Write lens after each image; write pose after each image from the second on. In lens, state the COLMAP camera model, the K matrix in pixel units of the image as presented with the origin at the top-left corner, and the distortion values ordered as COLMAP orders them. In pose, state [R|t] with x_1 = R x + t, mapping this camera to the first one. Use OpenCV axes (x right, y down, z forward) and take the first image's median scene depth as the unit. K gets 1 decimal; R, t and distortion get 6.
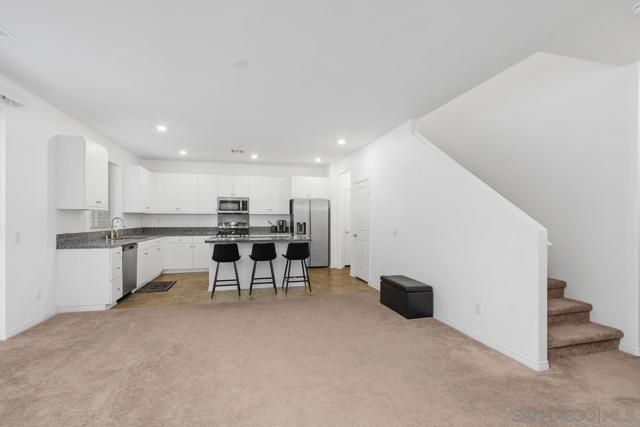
lens RADIAL K [[292.8, 0, 324.2], [0, 292.8, 217.0], [0, 0, 1]] dist [0.001418, 0.001067]
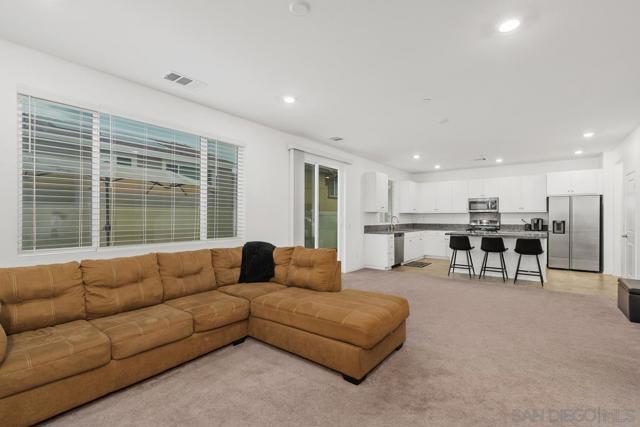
lens RADIAL K [[292.8, 0, 319.7], [0, 292.8, 218.5], [0, 0, 1]] dist [0.001418, 0.001067]
pose [[0.606500, 0.002008, -0.795081, 0.234748], [0.007815, 0.999933, 0.008488, -0.003221], [0.795045, -0.011362, 0.606444, -0.211513]]
